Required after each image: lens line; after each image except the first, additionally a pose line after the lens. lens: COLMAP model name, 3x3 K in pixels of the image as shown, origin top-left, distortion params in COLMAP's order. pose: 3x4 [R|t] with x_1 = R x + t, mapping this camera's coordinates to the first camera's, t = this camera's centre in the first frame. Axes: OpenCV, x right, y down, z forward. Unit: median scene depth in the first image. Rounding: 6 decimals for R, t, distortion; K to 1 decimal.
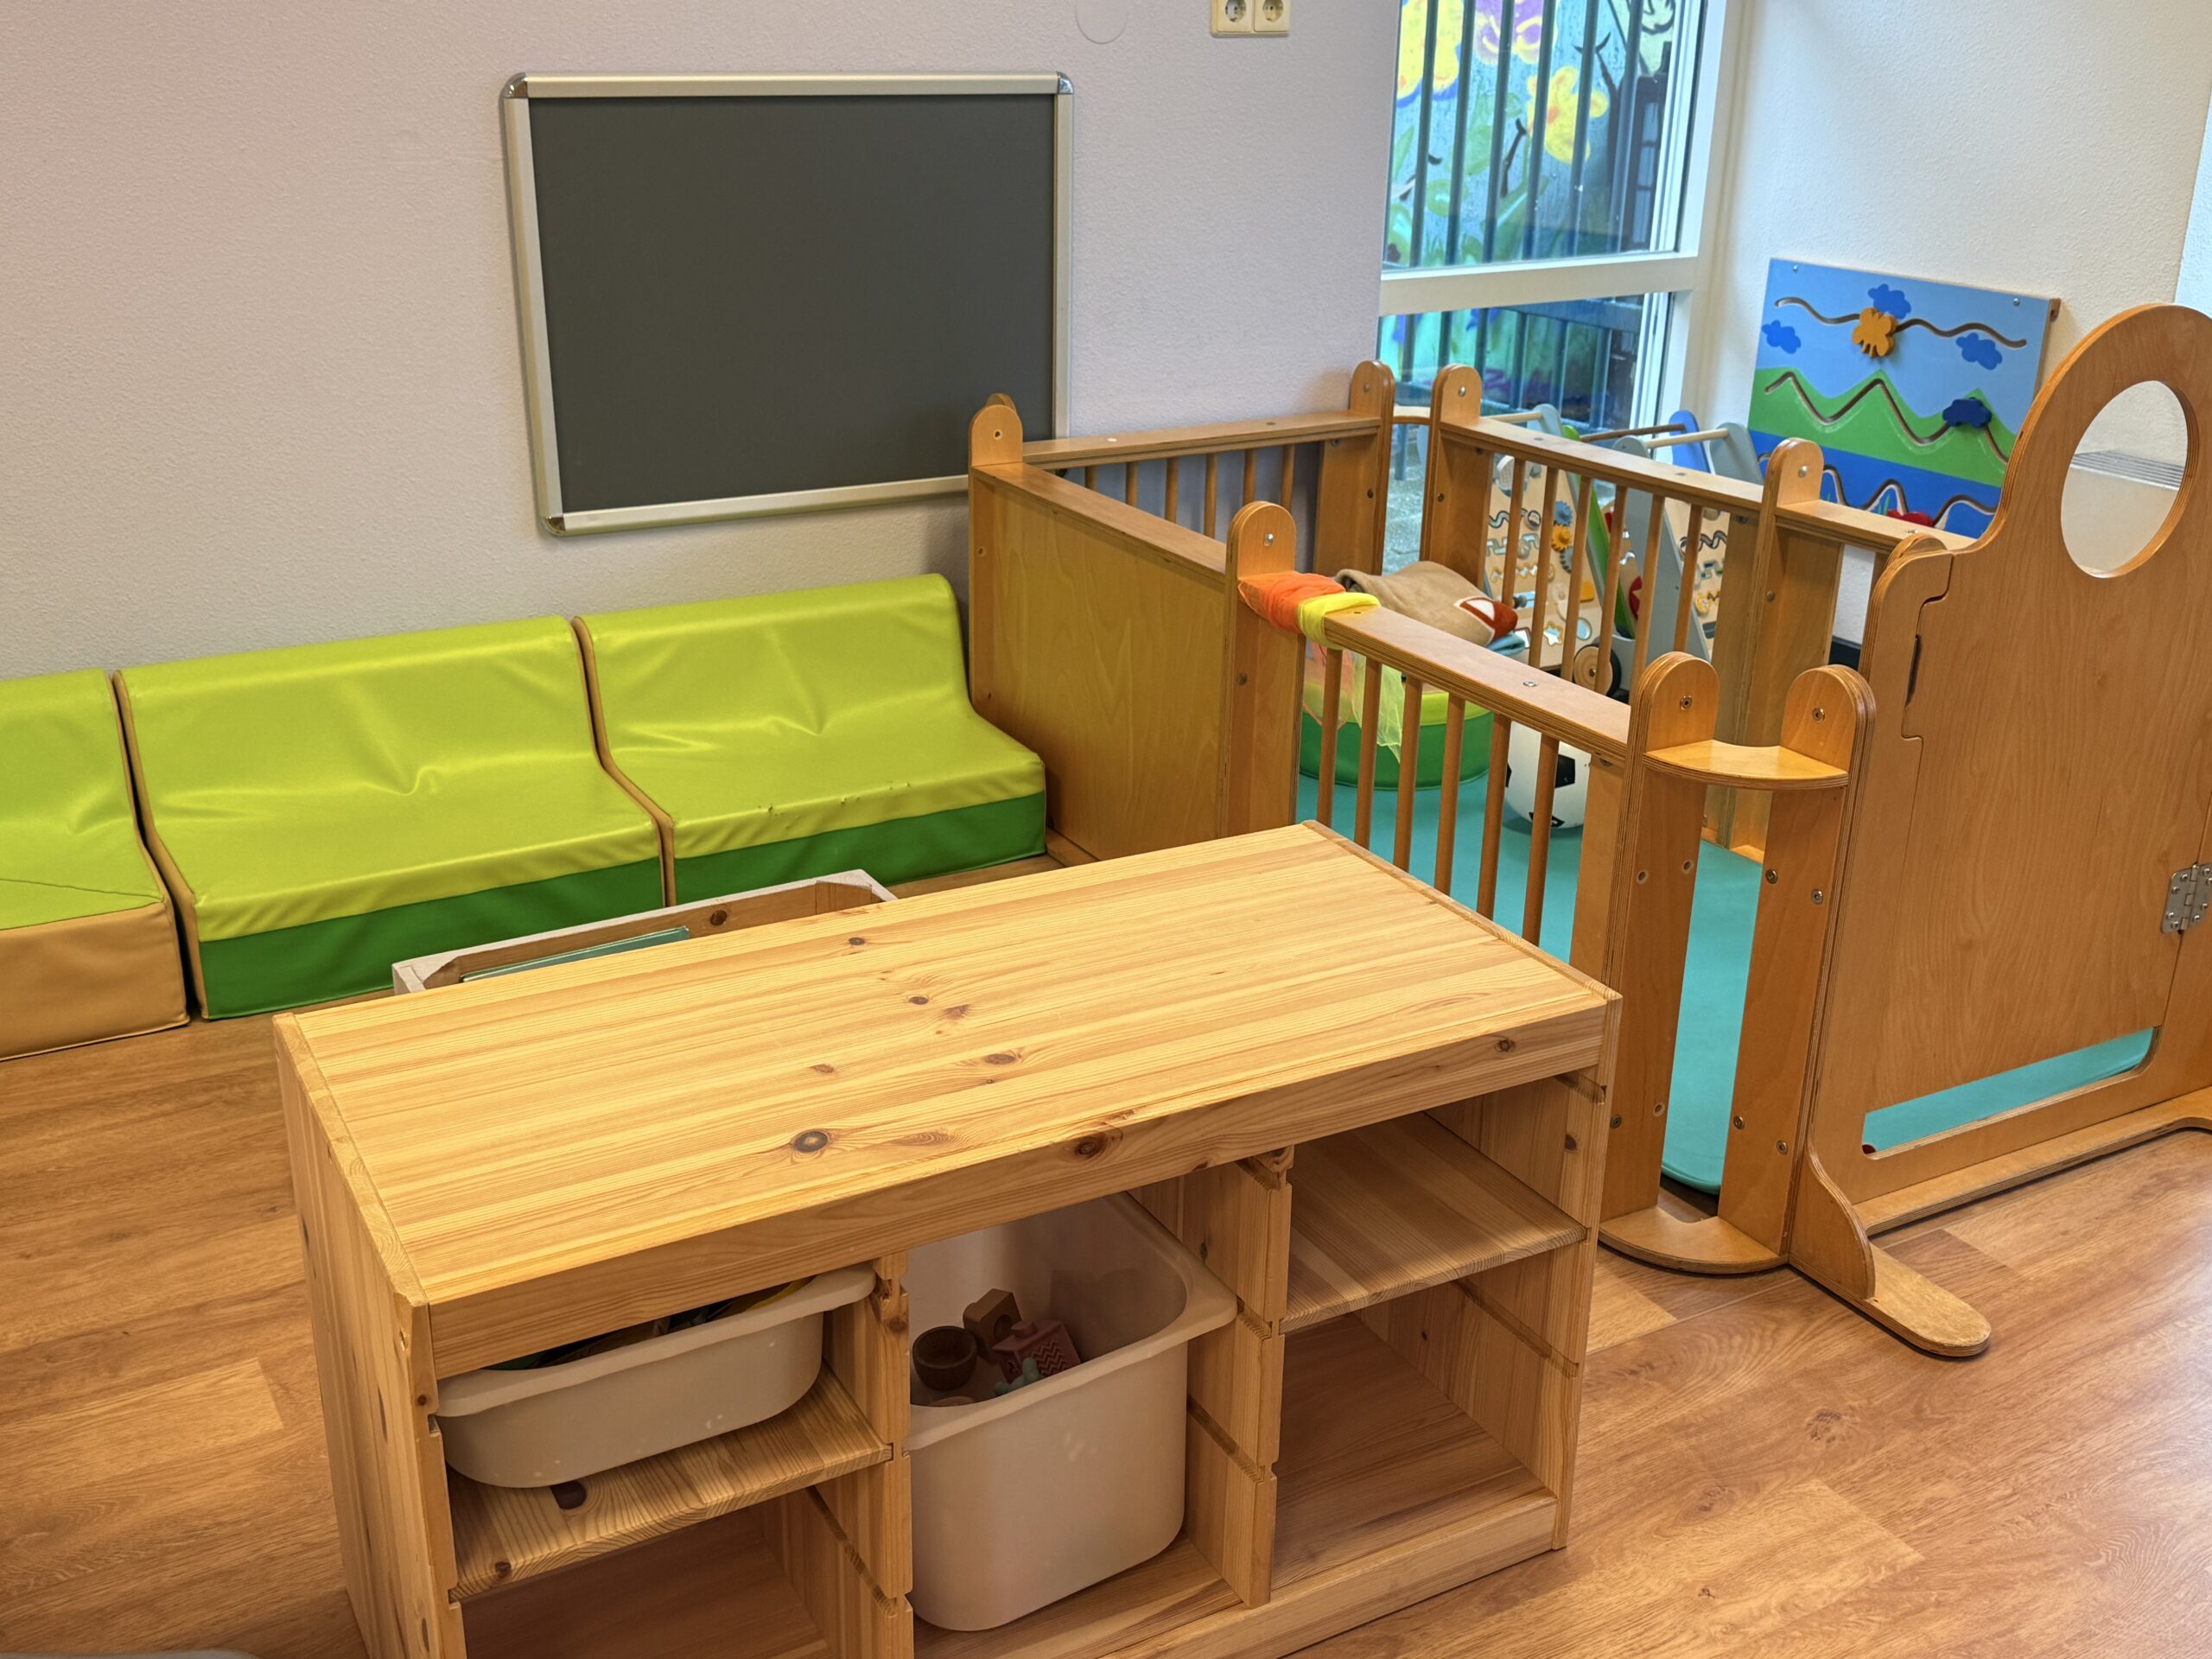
lens RADIAL K [[2202.2, 0, 1106.0], [0, 2202.2, 829.5], [0, 0, 1]] dist [0.185576, -0.391635]
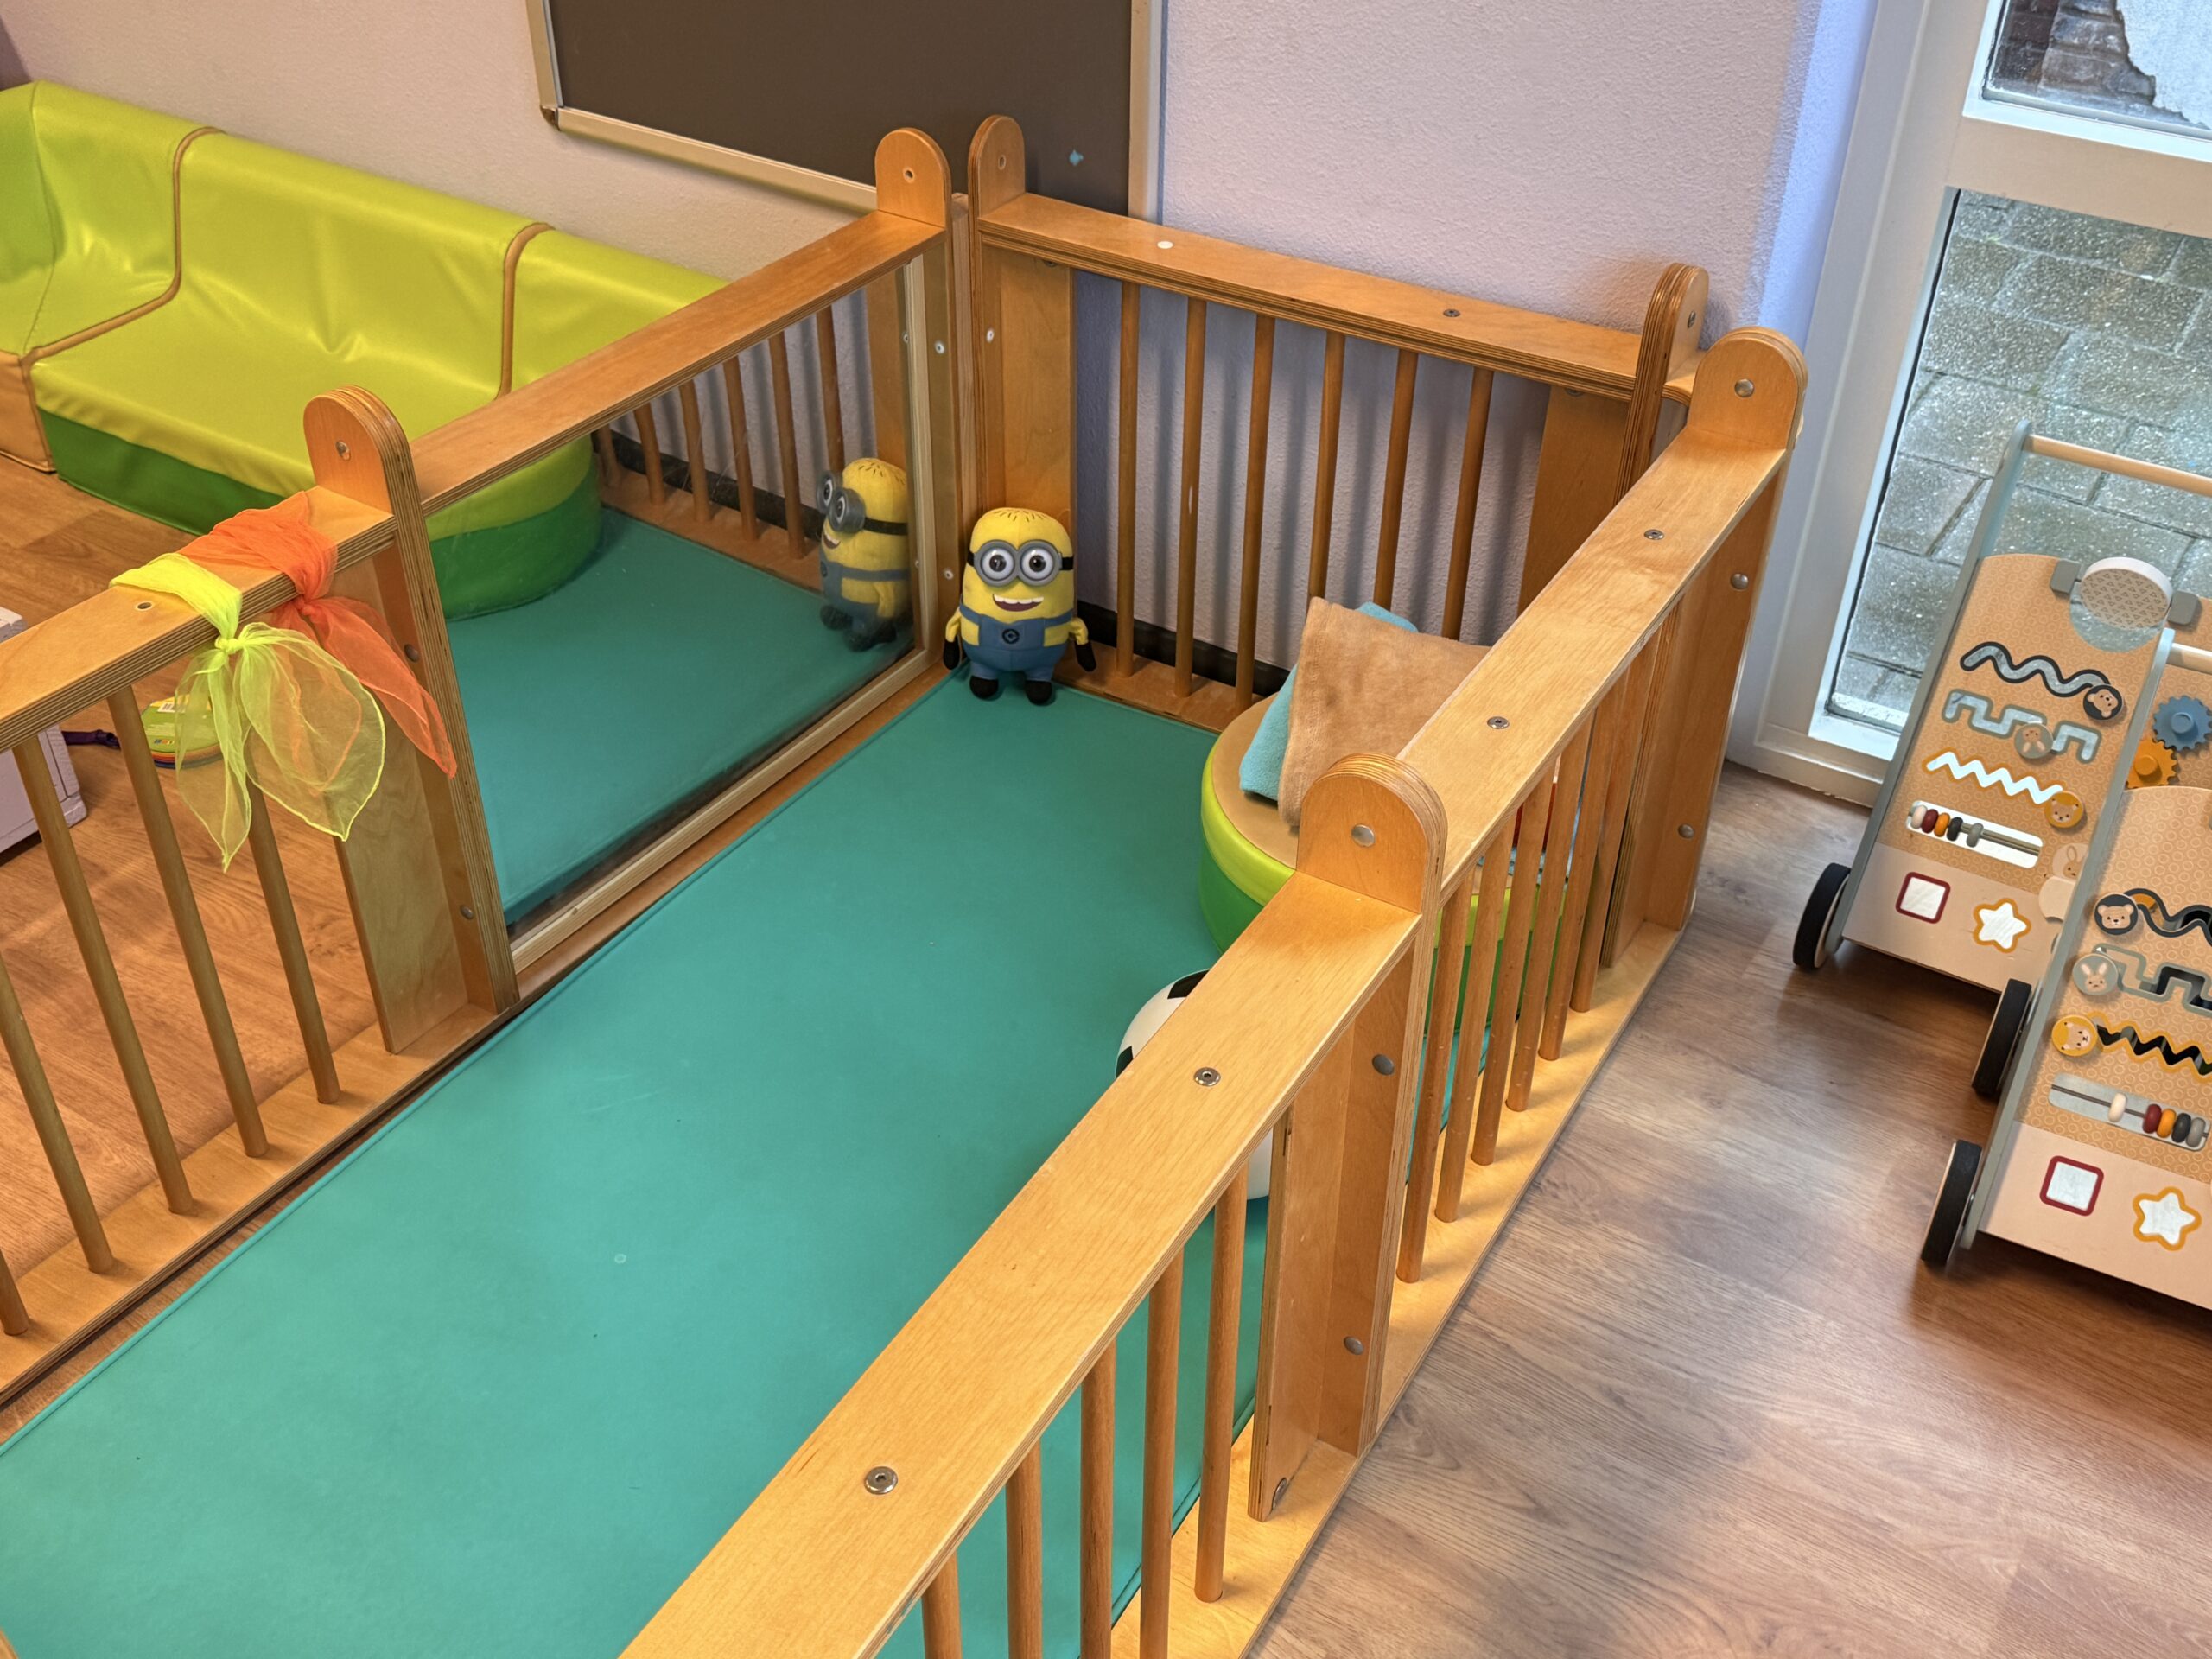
lens RADIAL K [[2202.2, 0, 1106.0], [0, 2202.2, 829.5], [0, 0, 1]] dist [0.185576, -0.391635]
pose [[0.479181, 0.514568, -0.711059, 0.605736], [-0.325171, 0.856553, 0.400725, -0.320444], [0.815260, 0.039196, 0.577767, 0.704709]]
